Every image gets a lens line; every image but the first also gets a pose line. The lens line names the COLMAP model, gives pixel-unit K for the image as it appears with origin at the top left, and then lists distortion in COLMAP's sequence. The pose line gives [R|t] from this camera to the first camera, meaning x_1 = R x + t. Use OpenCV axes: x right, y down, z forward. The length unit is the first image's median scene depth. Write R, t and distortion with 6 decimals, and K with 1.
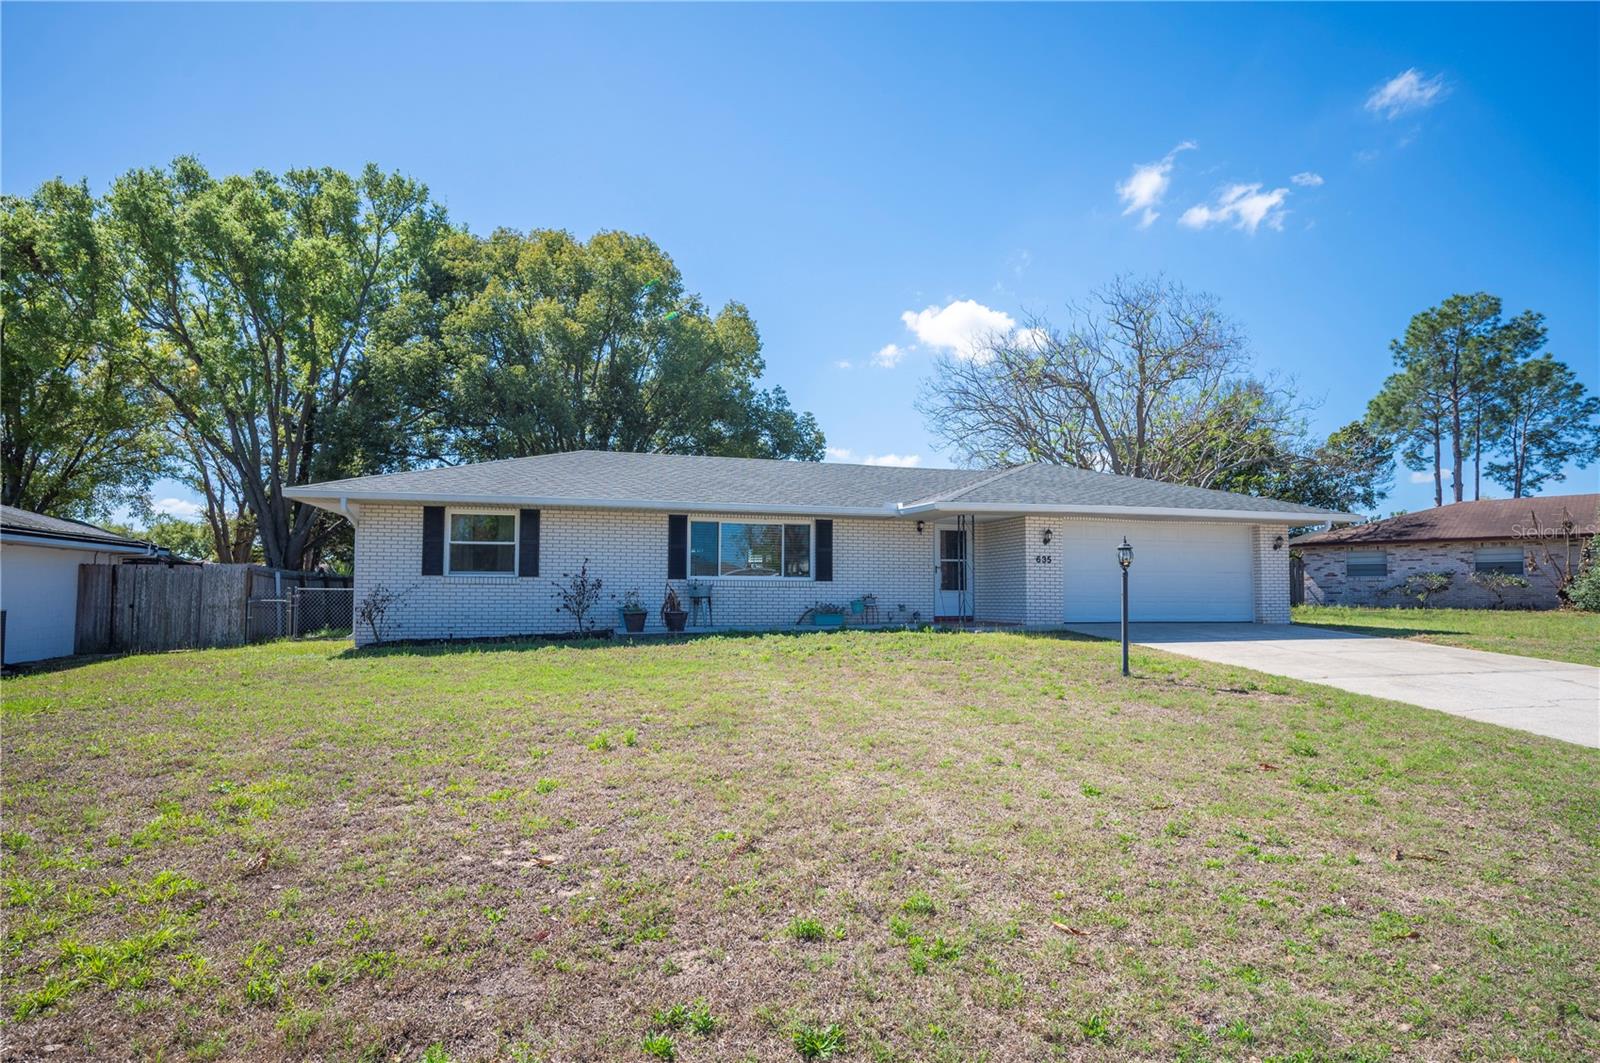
lens RADIAL K [[837.5, 0, 800.0], [0, 837.5, 531.5], [0, 0, 1]] dist [-0.002357, 0.000108]
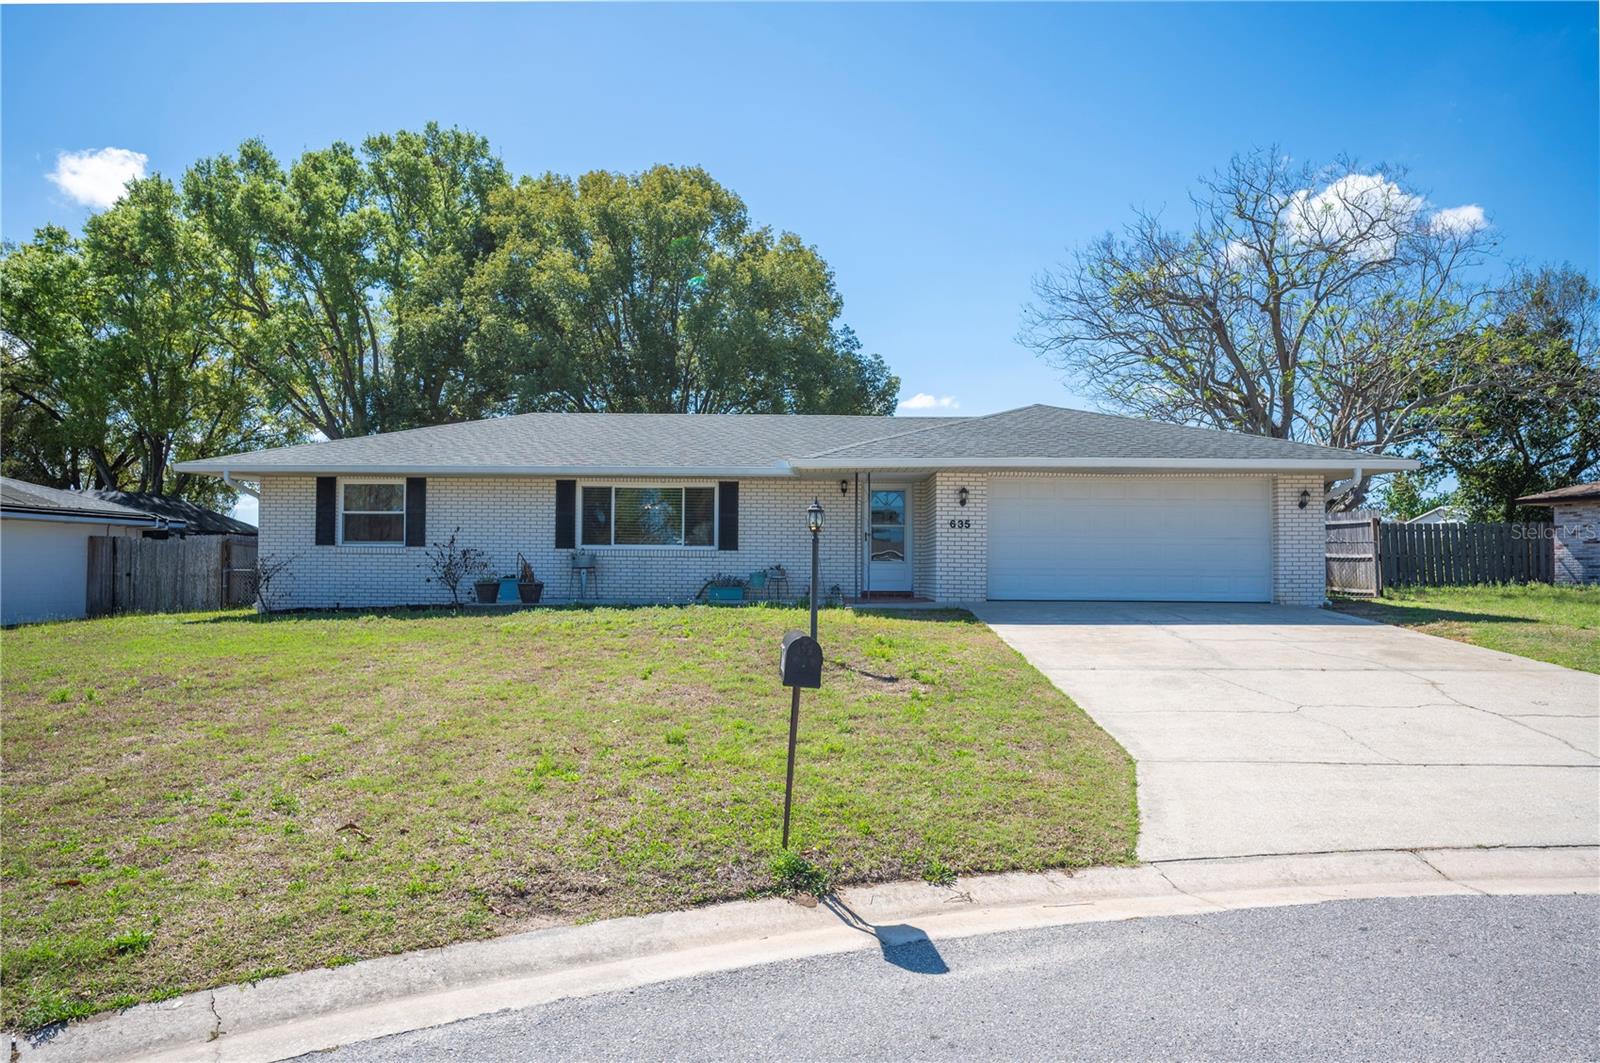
lens RADIAL K [[980.1, 0, 807.6], [0, 980.1, 525.7], [0, 0, 1]] dist [-0.000011, -0.000463]
pose [[0.961779, -0.008570, -0.273694, 0.389248], [0.017333, 0.999411, 0.029617, 0.003482], [0.273279, -0.033229, 0.961361, 0.020047]]
